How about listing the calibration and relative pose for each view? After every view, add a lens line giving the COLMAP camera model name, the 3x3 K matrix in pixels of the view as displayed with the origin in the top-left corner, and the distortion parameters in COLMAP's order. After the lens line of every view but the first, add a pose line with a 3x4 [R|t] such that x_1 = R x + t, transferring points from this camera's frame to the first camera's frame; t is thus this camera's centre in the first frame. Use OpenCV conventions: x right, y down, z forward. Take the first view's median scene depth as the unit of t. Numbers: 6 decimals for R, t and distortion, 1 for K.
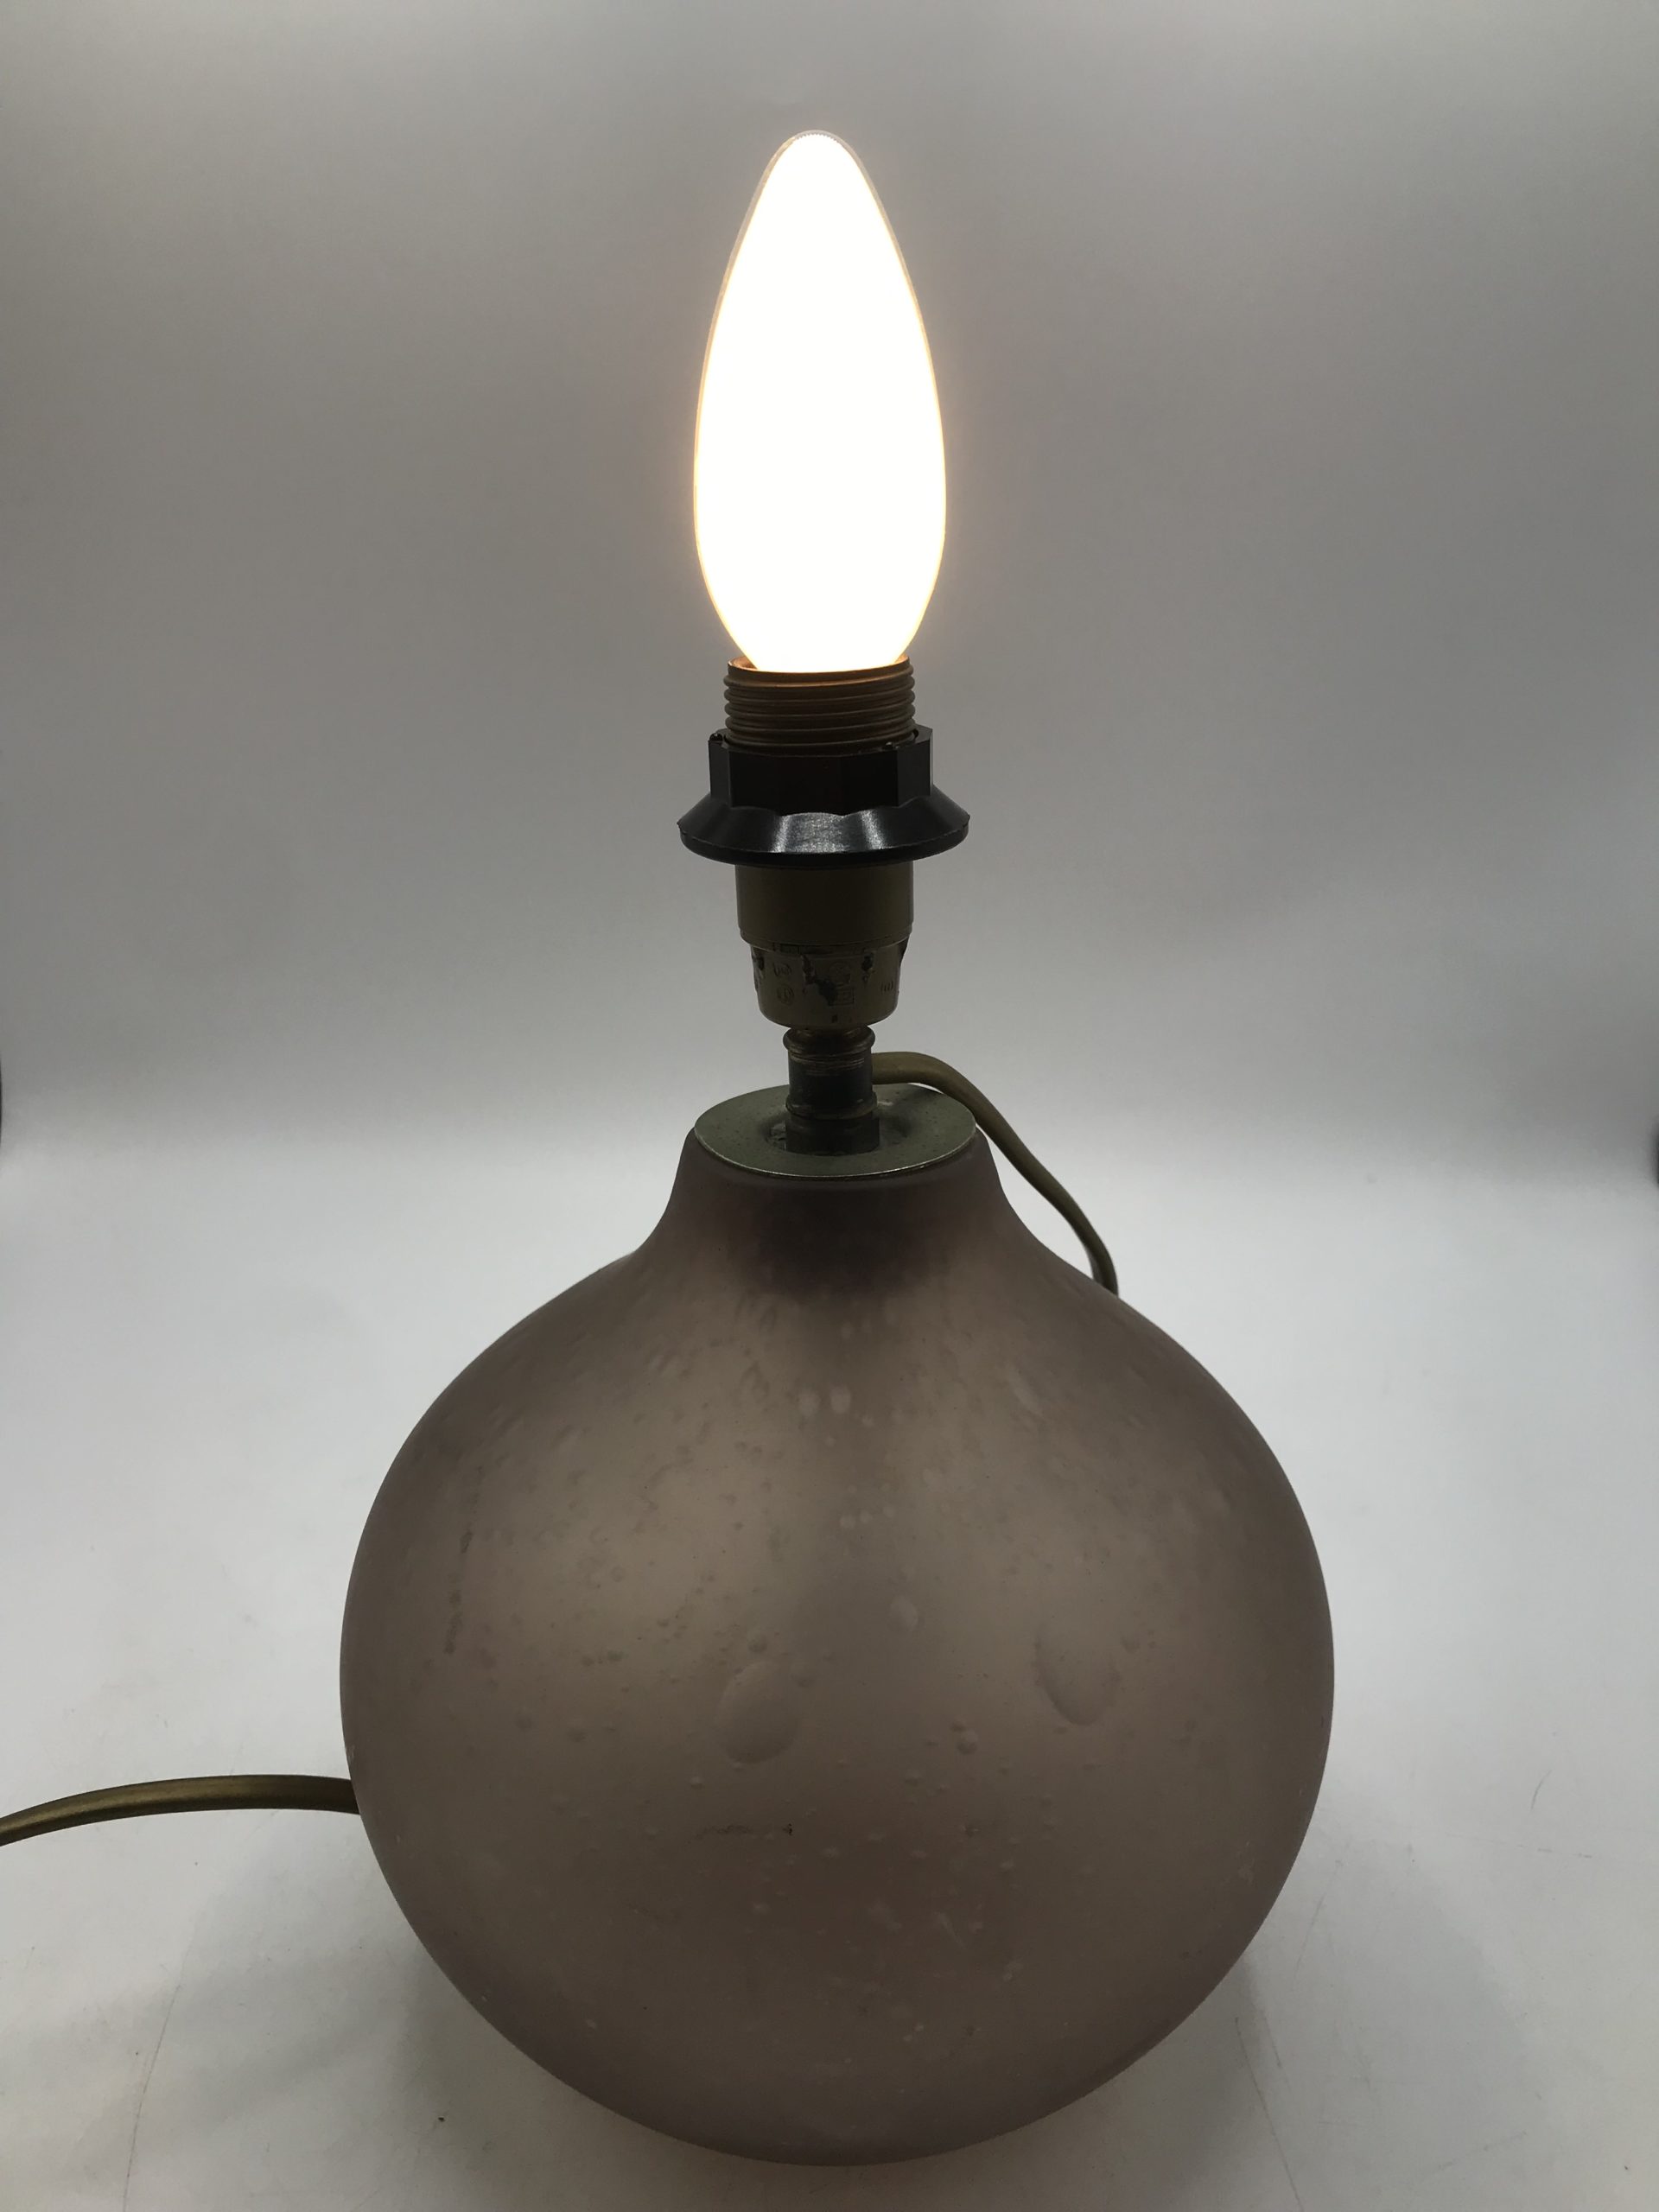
lens RADIAL K [[1842.0, 0, 840.3], [0, 1842.0, 1068.6], [0, 0, 1]] dist [0.001751, -0.010192]
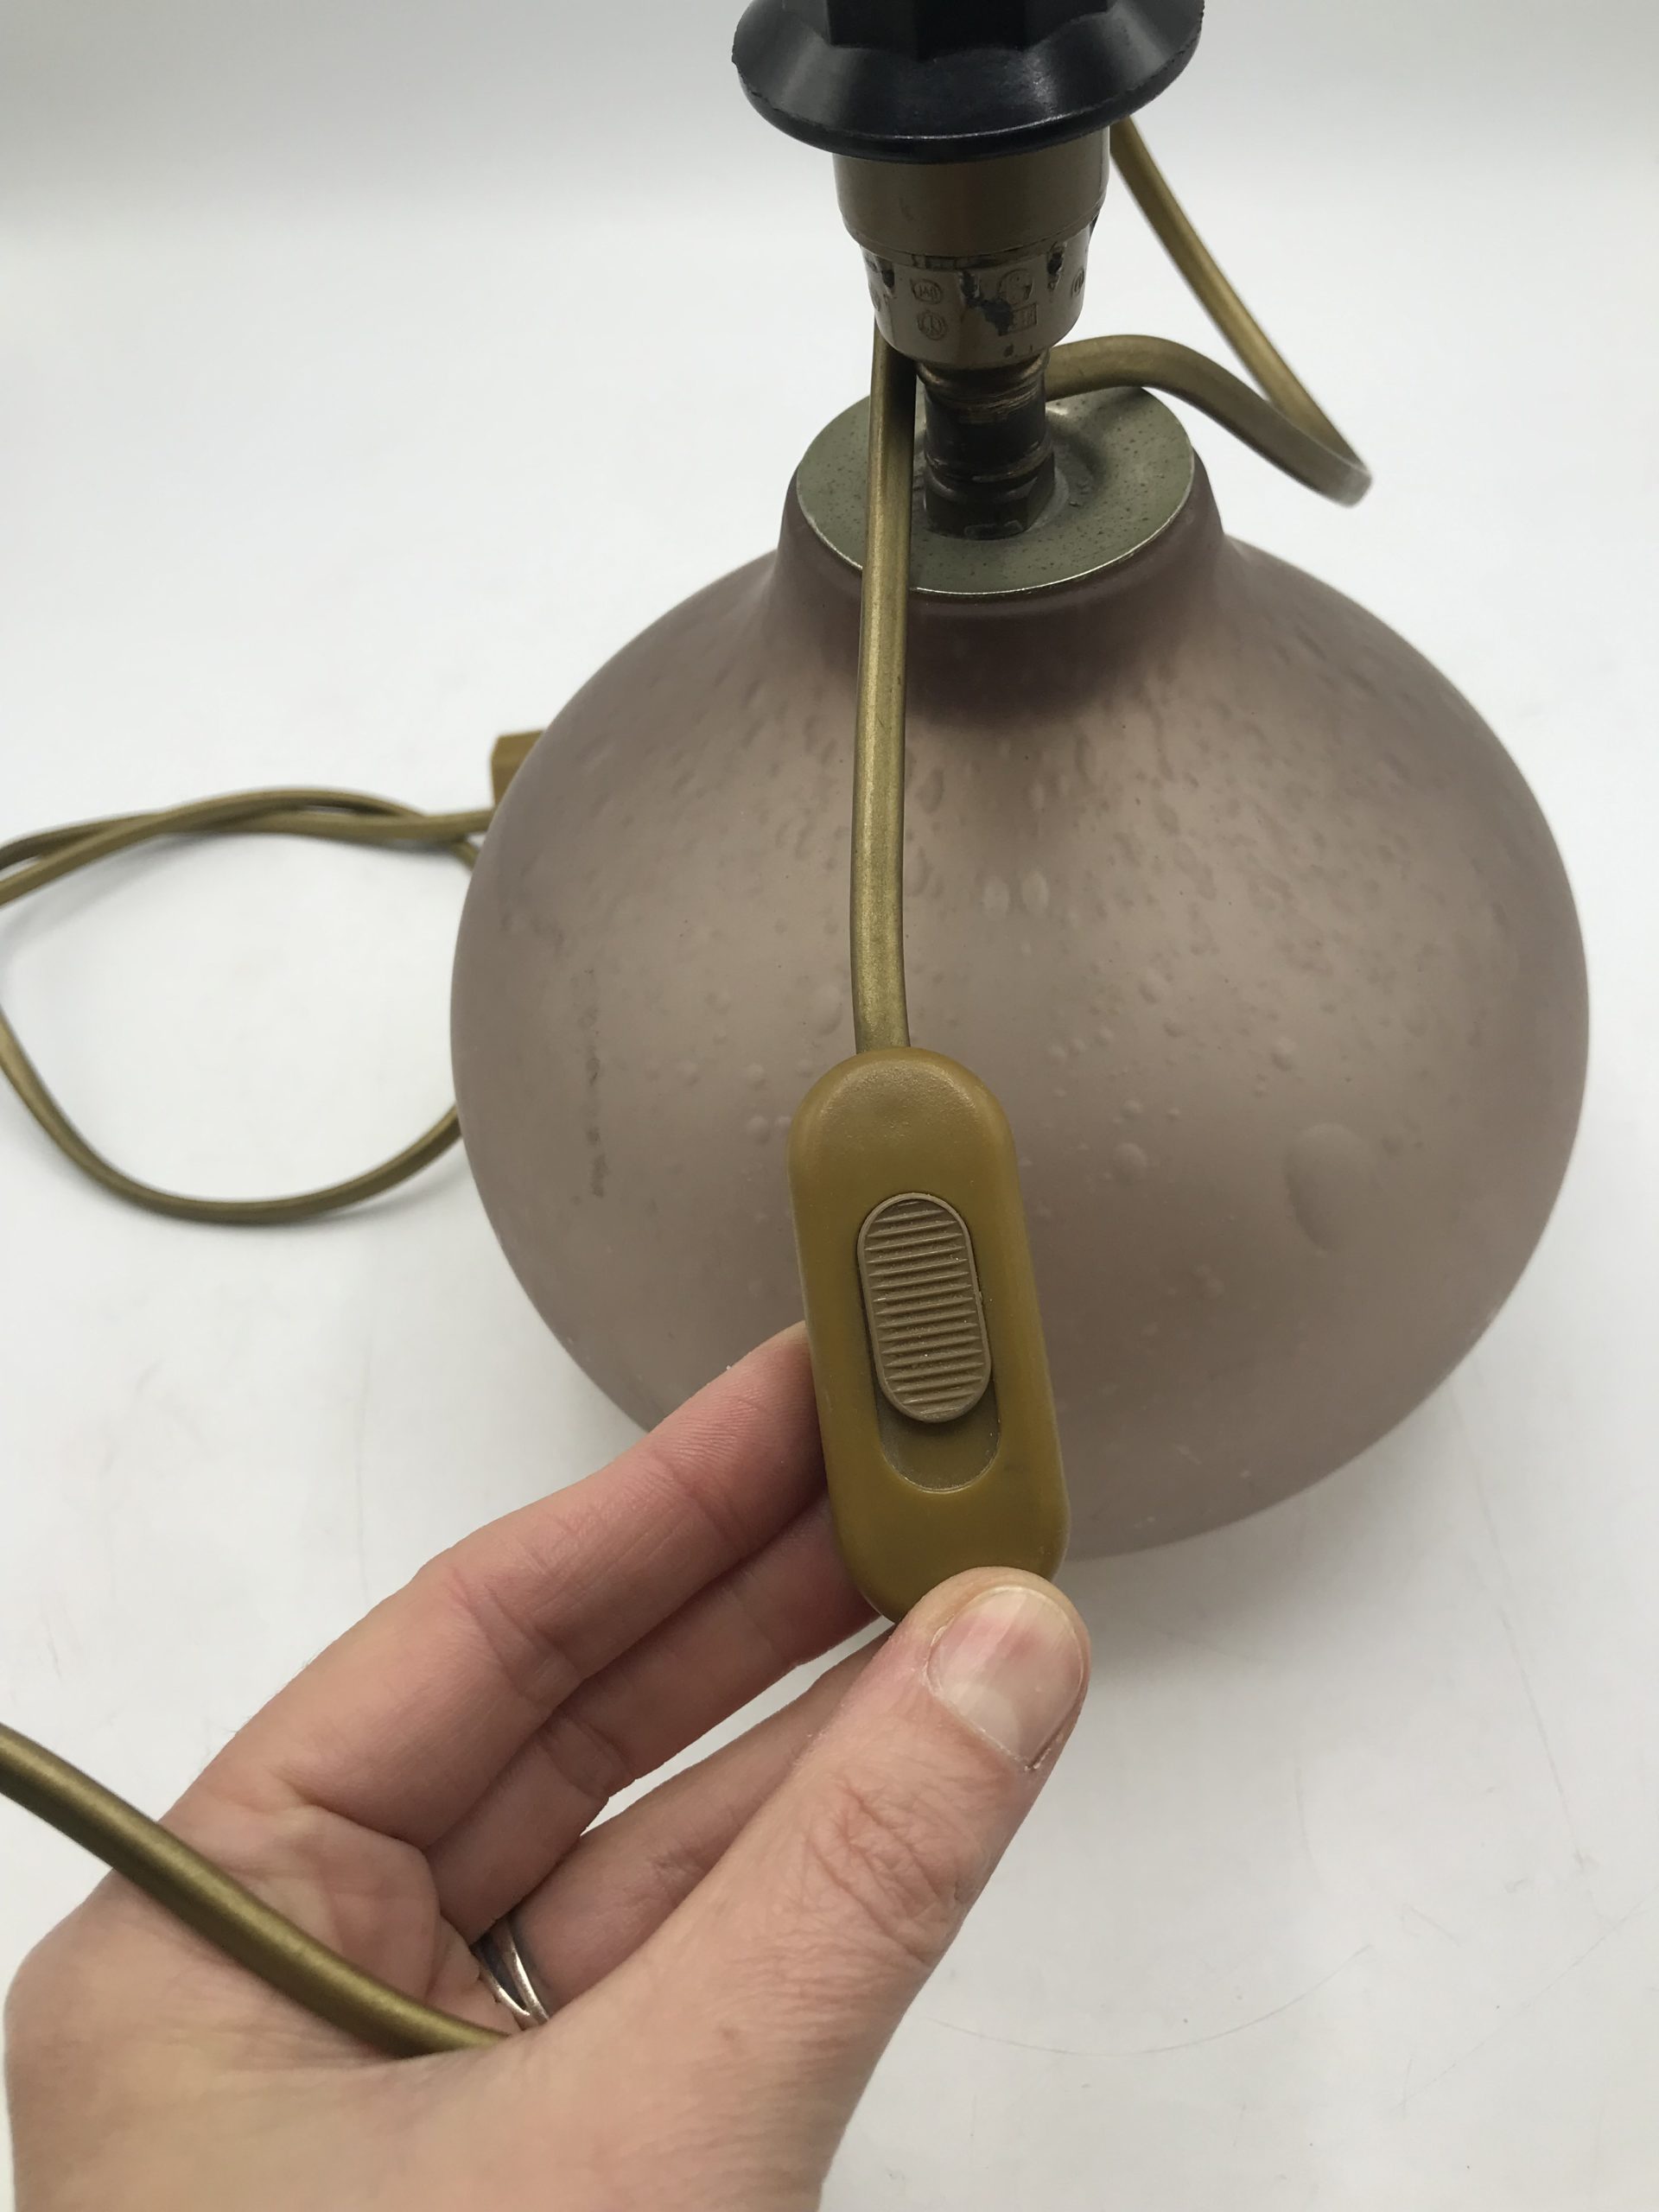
lens RADIAL K [[1786.5, 0, 829.5], [0, 1786.5, 1106.0], [0, 0, 1]] dist [0.089454, -0.002353]
pose [[0.996264, -0.077733, -0.037631, -0.063436], [0.085147, 0.811253, 0.578463, -0.191572], [-0.014437, -0.579506, 0.814840, 0.308864]]
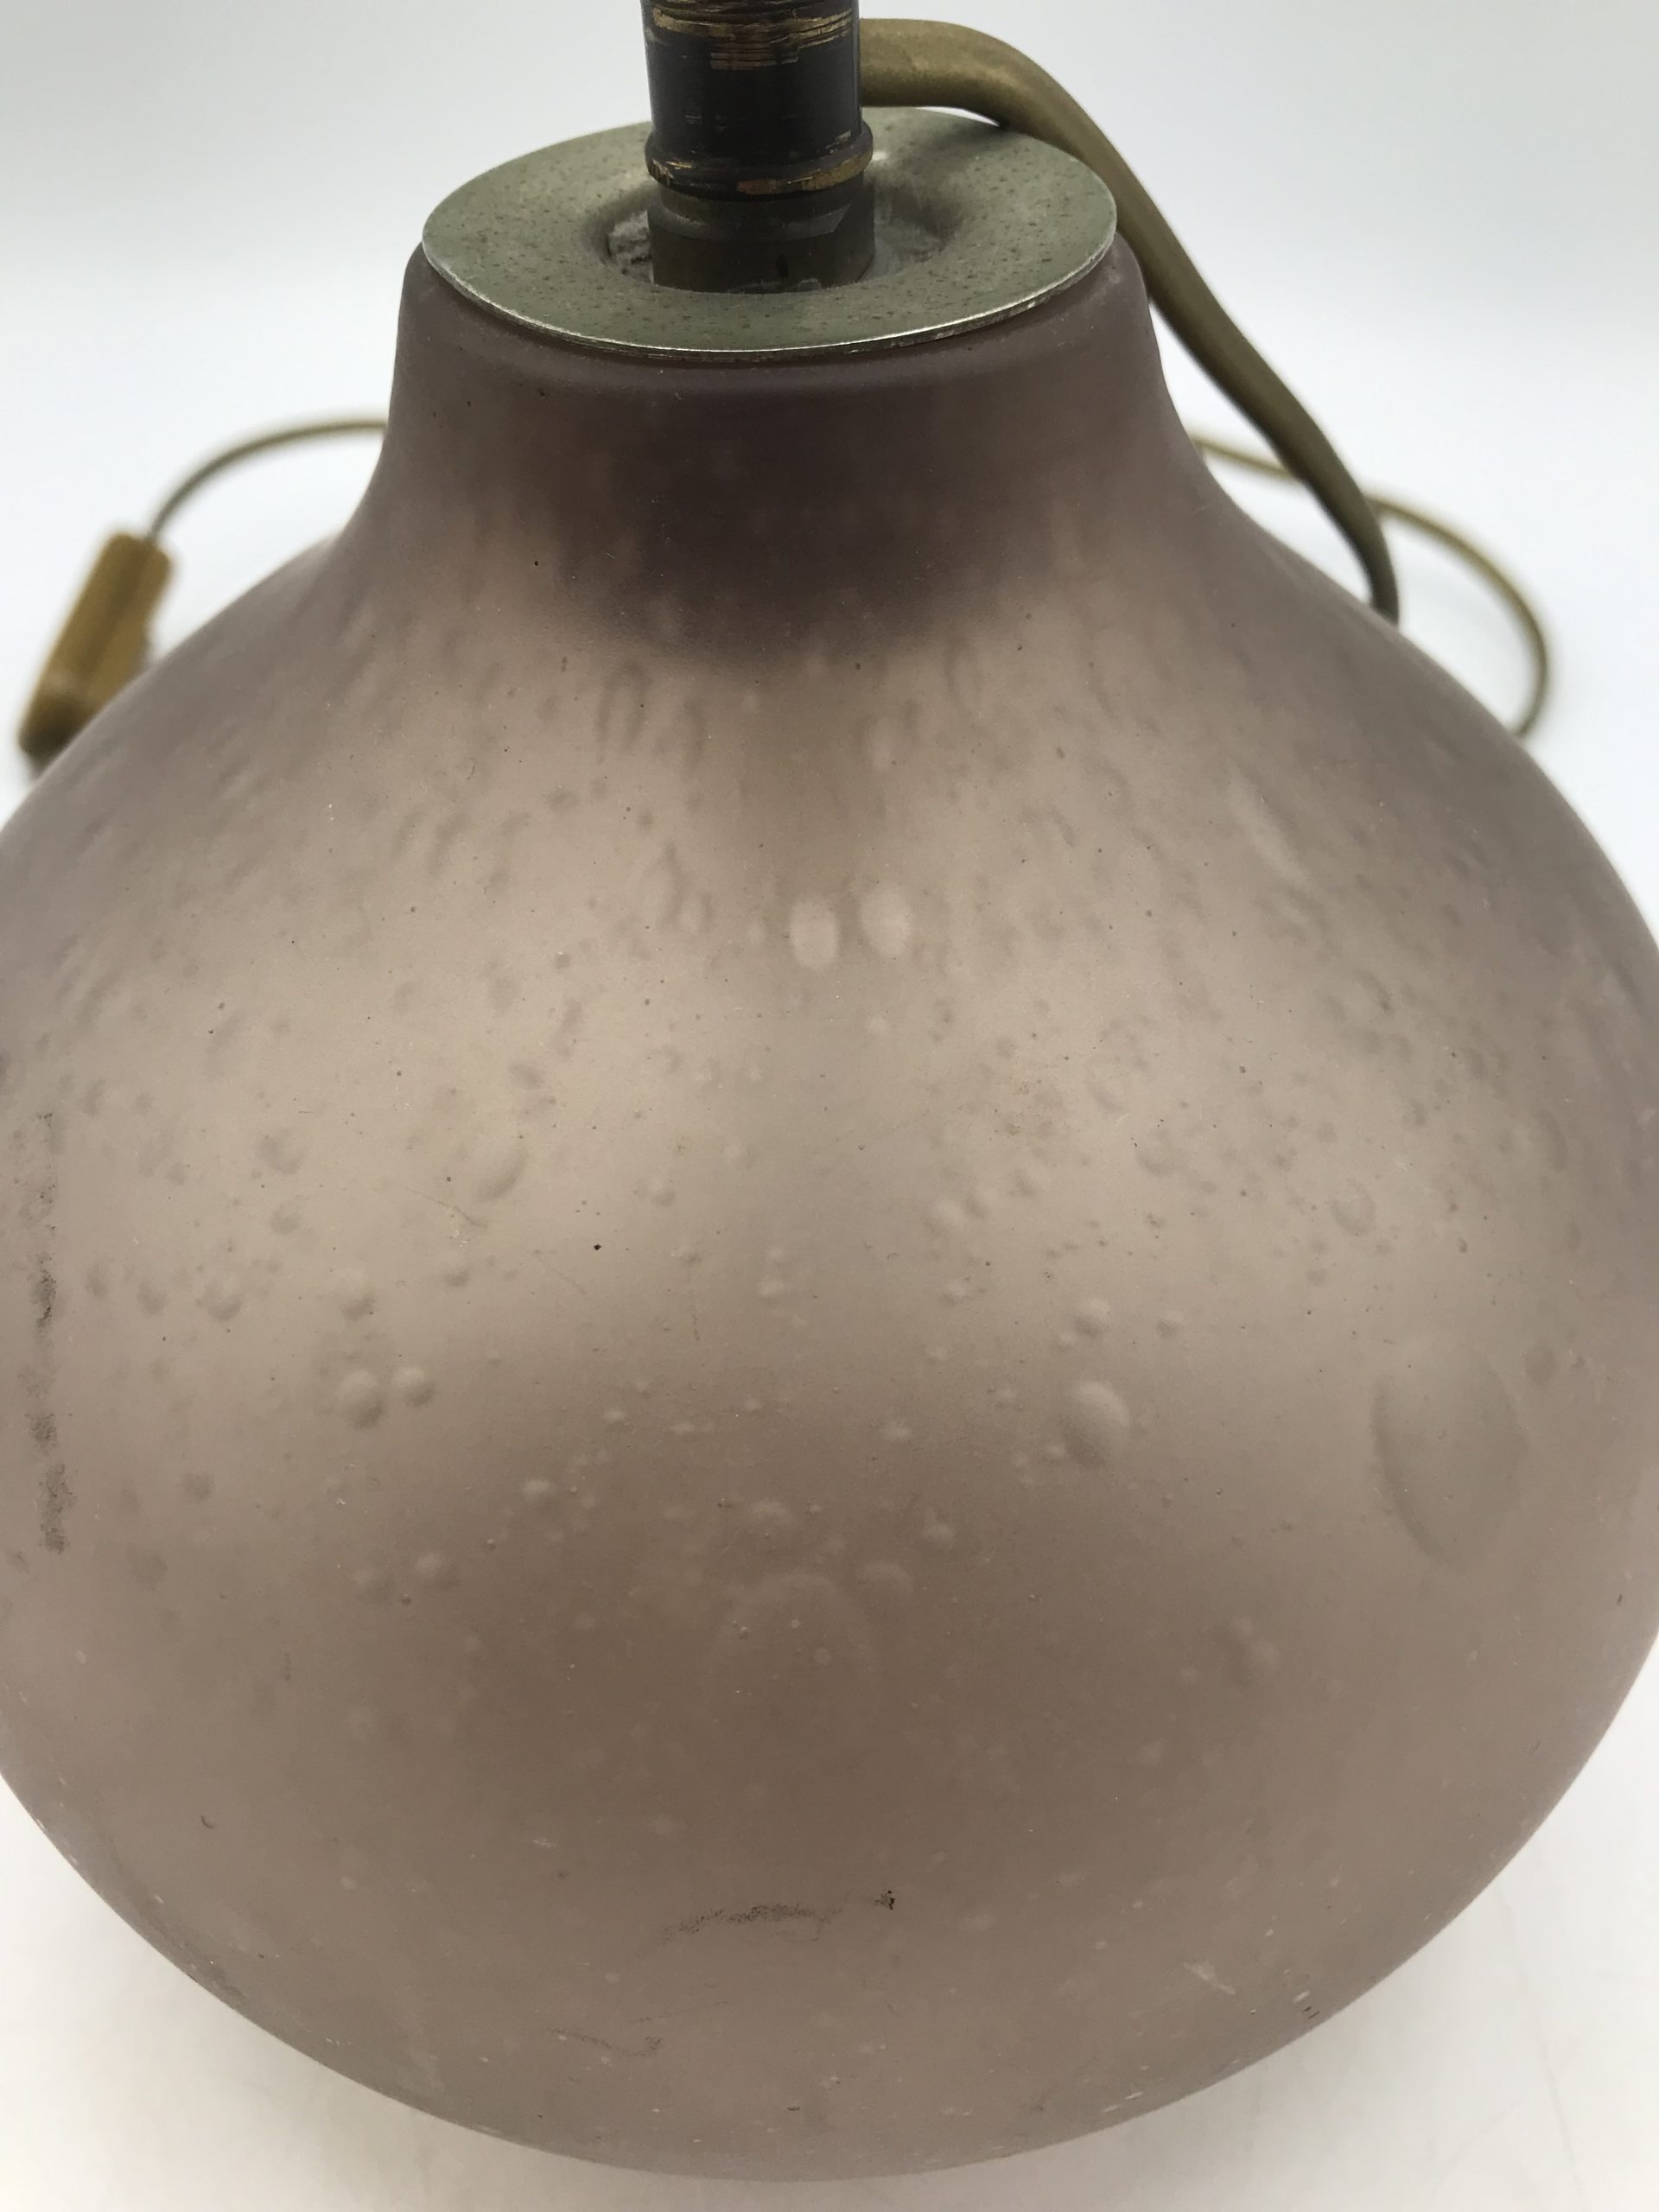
lens RADIAL K [[1842.0, 0, 840.3], [0, 1842.0, 1068.6], [0, 0, 1]] dist [0.001751, -0.010192]
pose [[0.987024, -0.110433, 0.116570, -0.060219], [0.049904, 0.900976, 0.430990, 0.027744], [-0.152622, -0.419580, 0.894796, 0.586753]]
